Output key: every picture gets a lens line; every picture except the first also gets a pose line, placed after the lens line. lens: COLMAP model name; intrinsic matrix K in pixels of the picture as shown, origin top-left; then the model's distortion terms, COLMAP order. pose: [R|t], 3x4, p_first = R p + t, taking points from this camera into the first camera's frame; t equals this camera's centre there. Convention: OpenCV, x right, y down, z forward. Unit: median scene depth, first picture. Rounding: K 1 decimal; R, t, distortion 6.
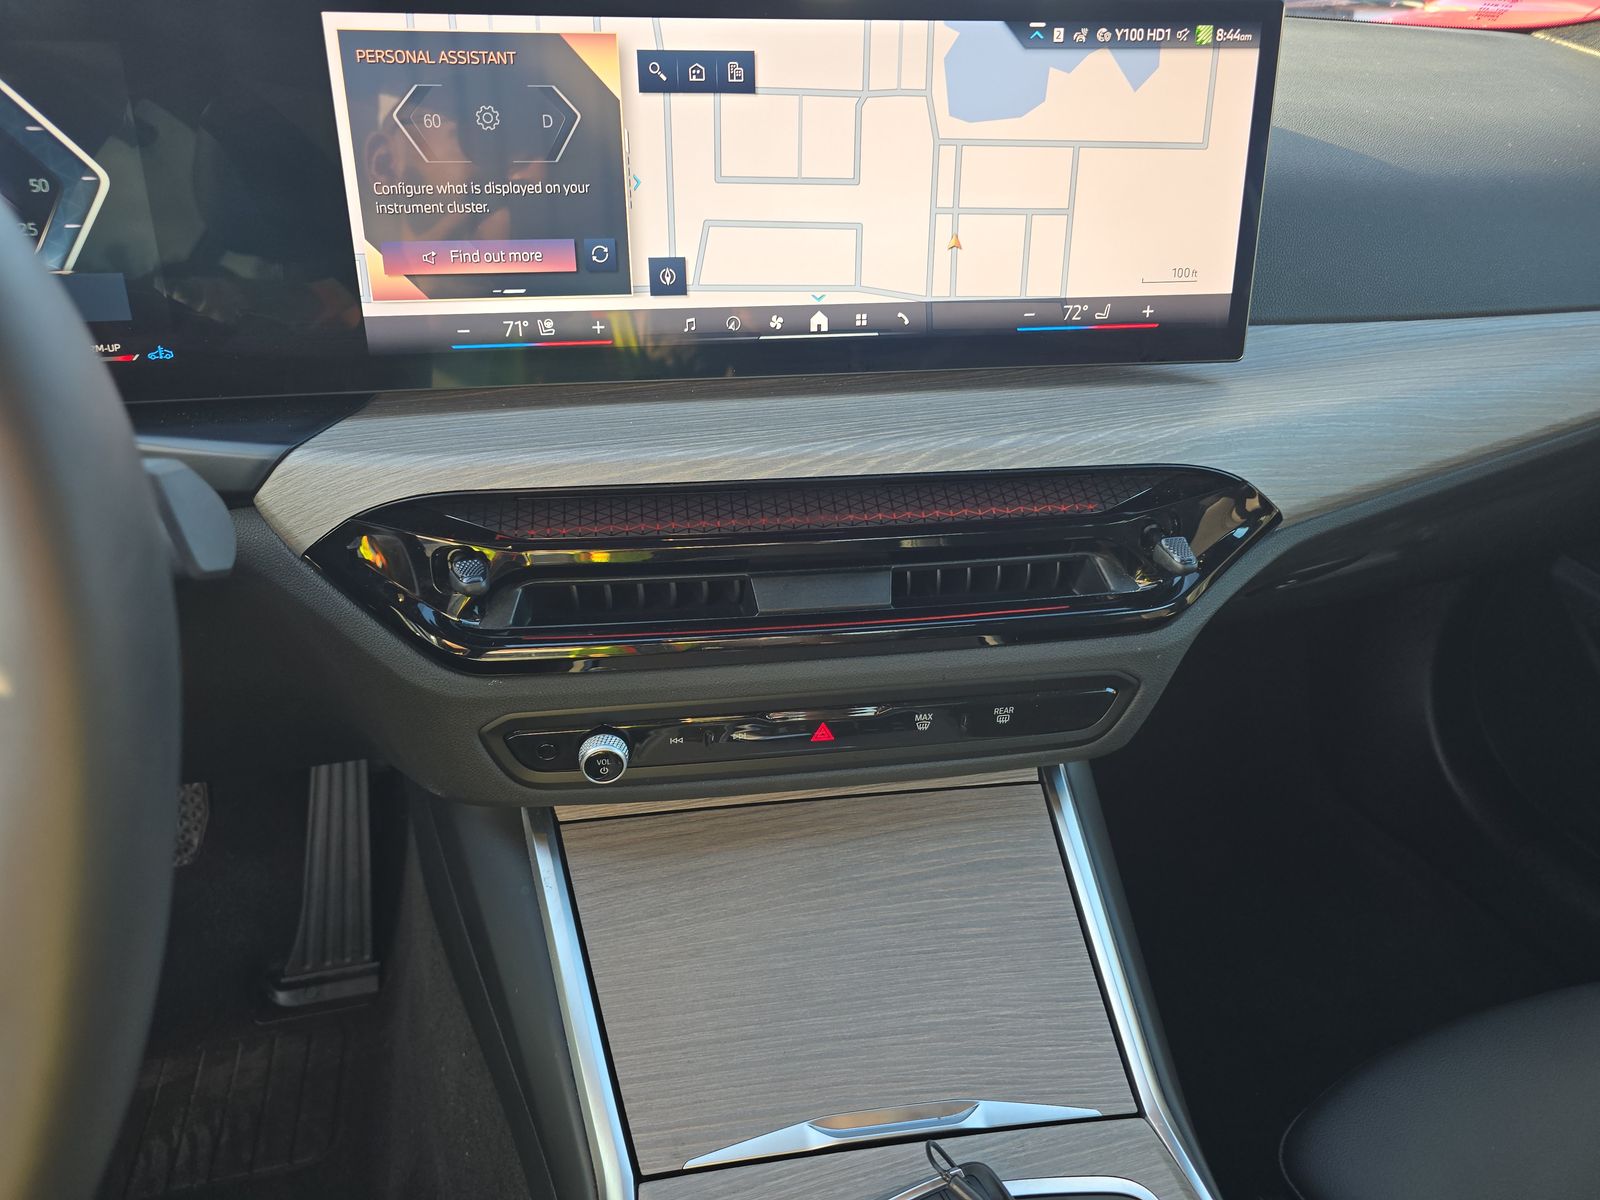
lens RADIAL K [[1106.7, 0, 799.6], [0, 1106.7, 573.3], [0, 0, 1]] dist [0.028081, -0.035873]
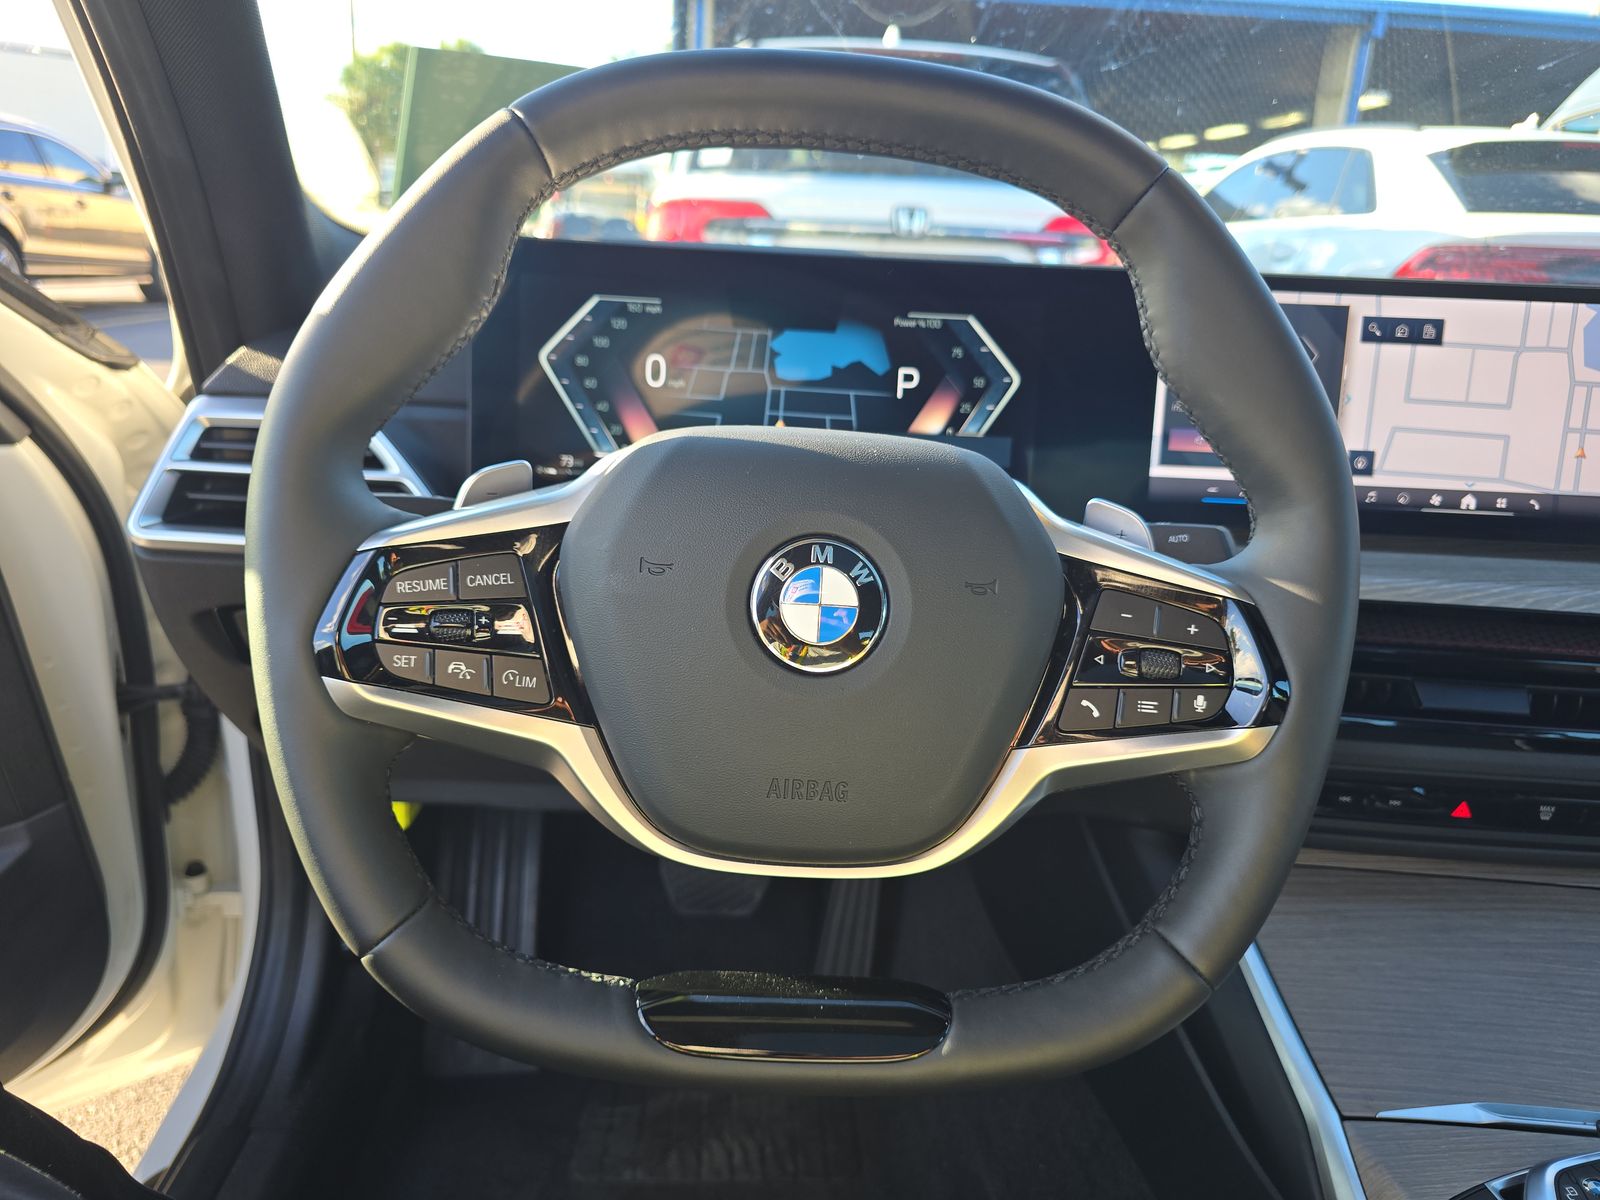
lens RADIAL K [[1106.7, 0, 799.6], [0, 1106.7, 573.3], [0, 0, 1]] dist [0.028081, -0.035873]
pose [[0.970997, 0.082812, -0.224292, -0.473271], [-0.127819, 0.972587, -0.194258, 0.233754], [0.202057, 0.217293, 0.954964, -0.467619]]
